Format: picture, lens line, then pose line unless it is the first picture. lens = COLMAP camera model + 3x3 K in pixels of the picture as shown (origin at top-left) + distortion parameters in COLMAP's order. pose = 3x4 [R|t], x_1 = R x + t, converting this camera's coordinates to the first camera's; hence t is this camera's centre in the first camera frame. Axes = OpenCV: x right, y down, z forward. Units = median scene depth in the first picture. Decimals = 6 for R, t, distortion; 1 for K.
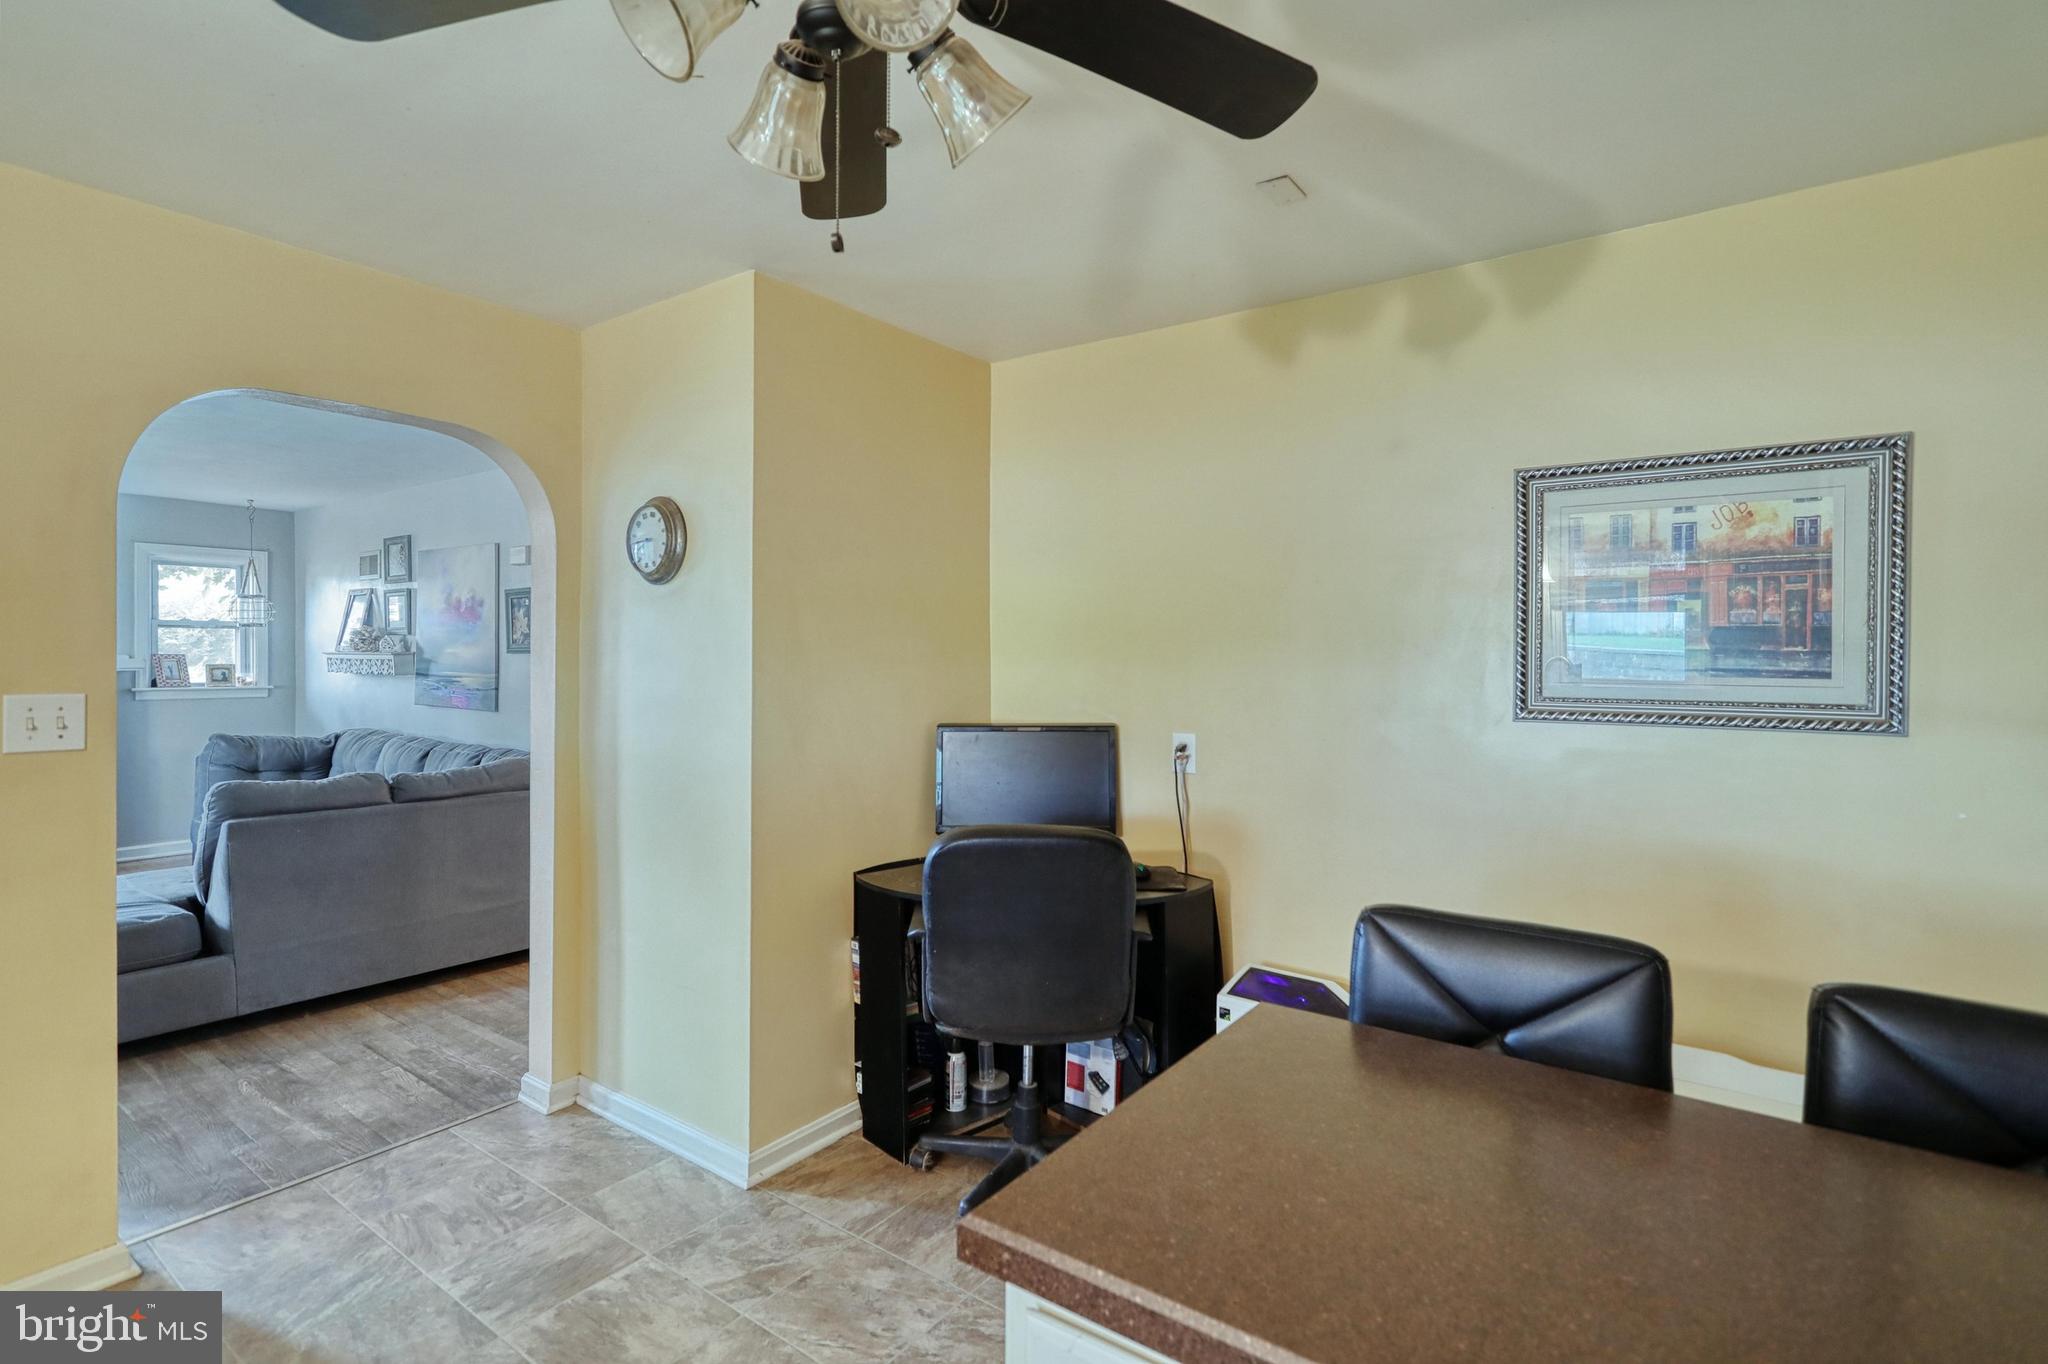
lens RADIAL K [[968.1, 0, 1024.2], [0, 968.1, 667.2], [0, 0, 1]] dist [0.002621, 0.001784]
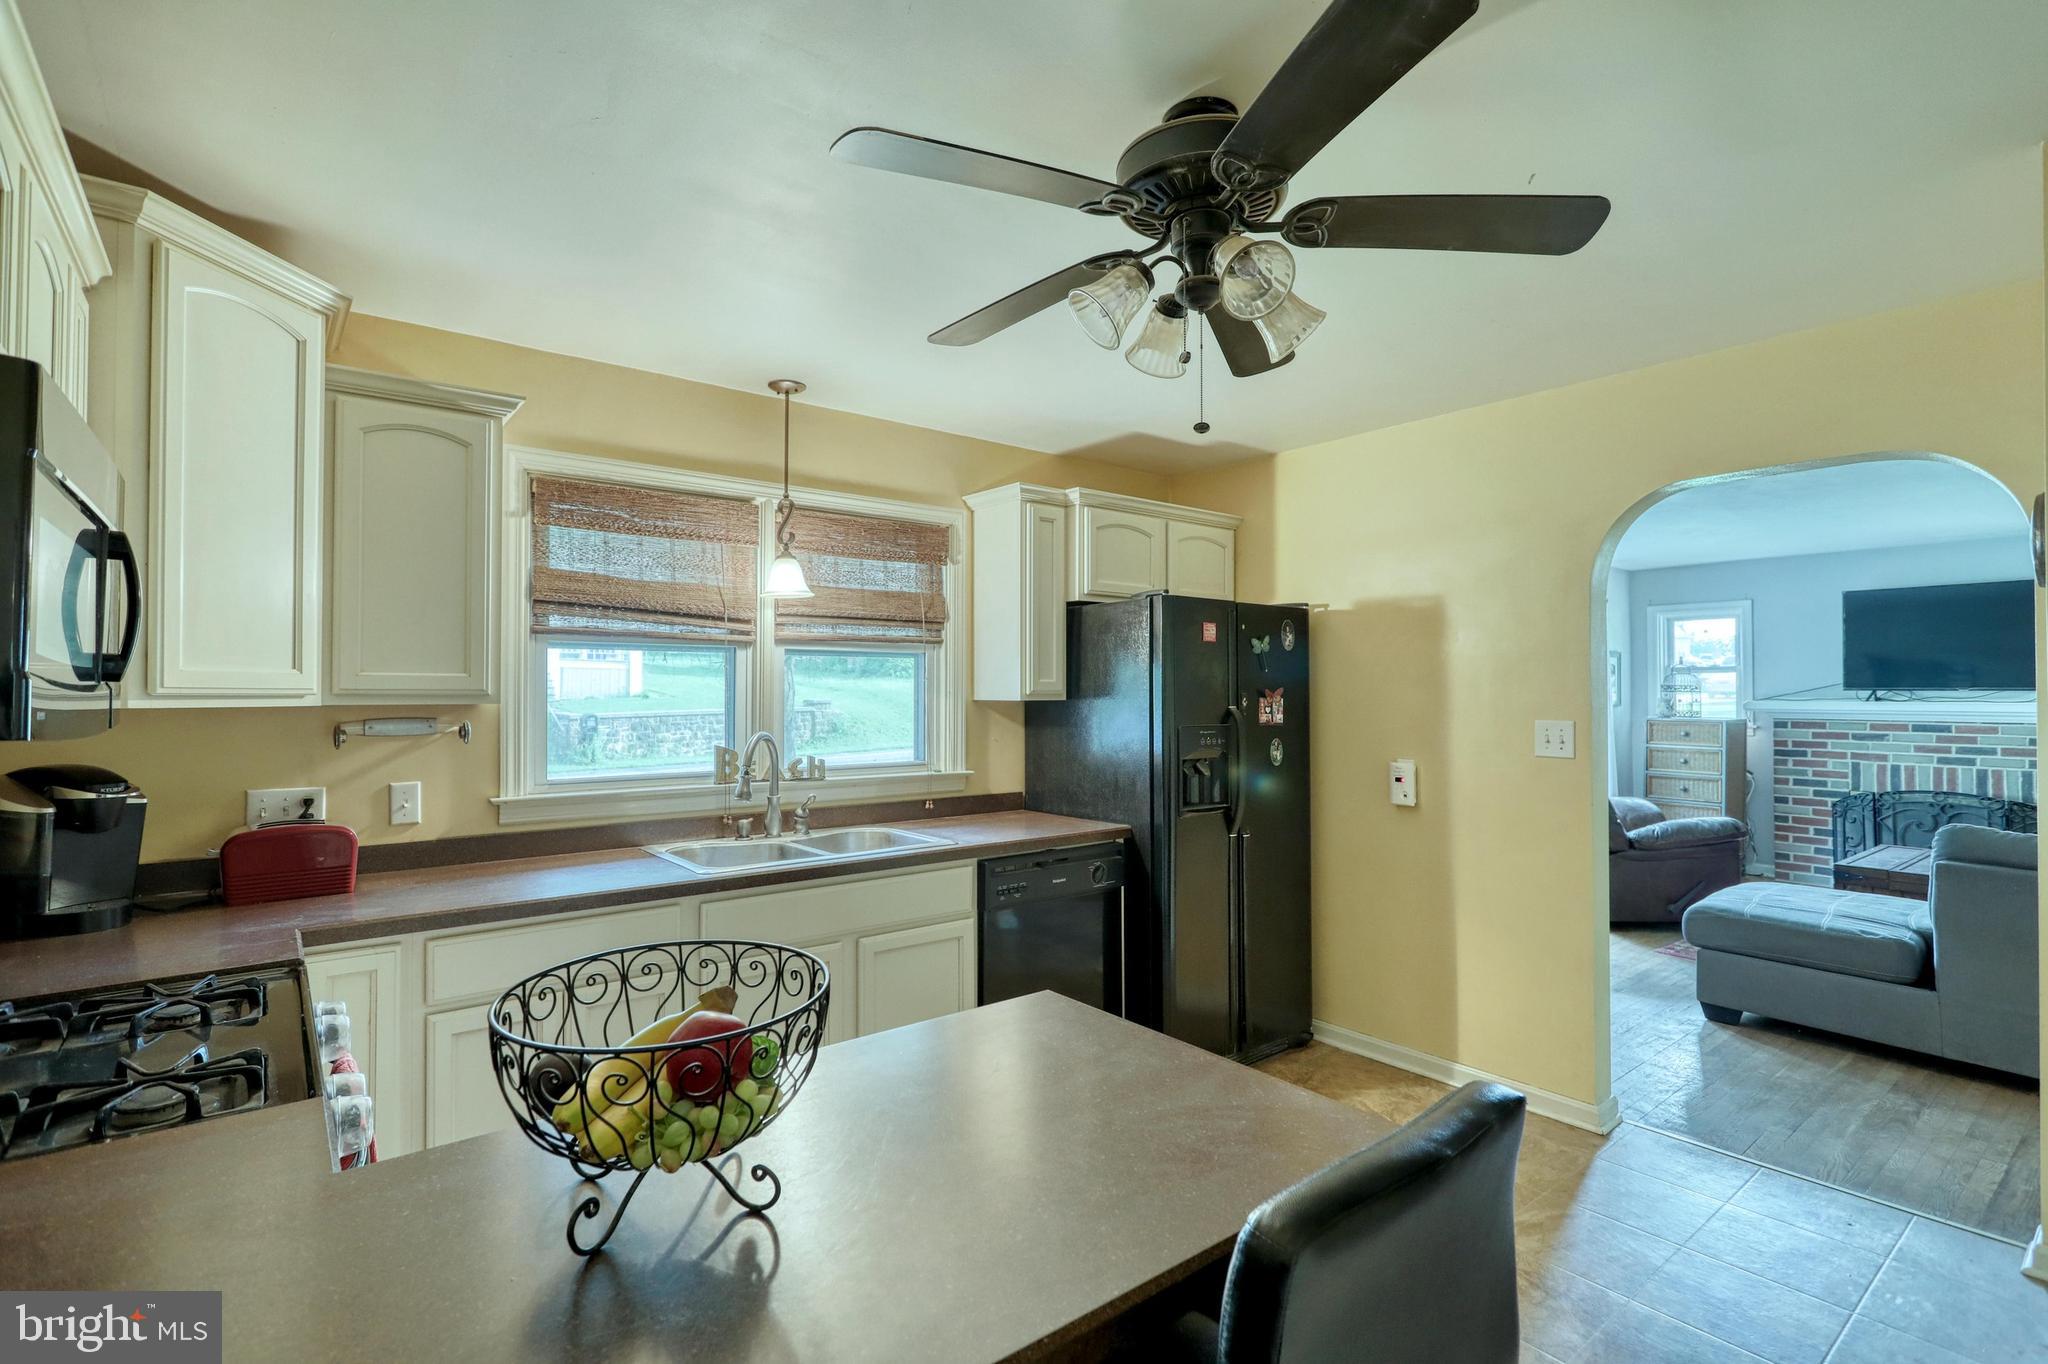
lens RADIAL K [[968.1, 0, 1017.5], [0, 968.1, 683.7], [0, 0, 1]] dist [0.002621, 0.001784]
pose [[-0.274616, -0.014096, -0.961451, 0.476912], [-0.014545, 0.999839, -0.010504, -0.001315], [0.961444, 0.011100, -0.274776, 0.397737]]
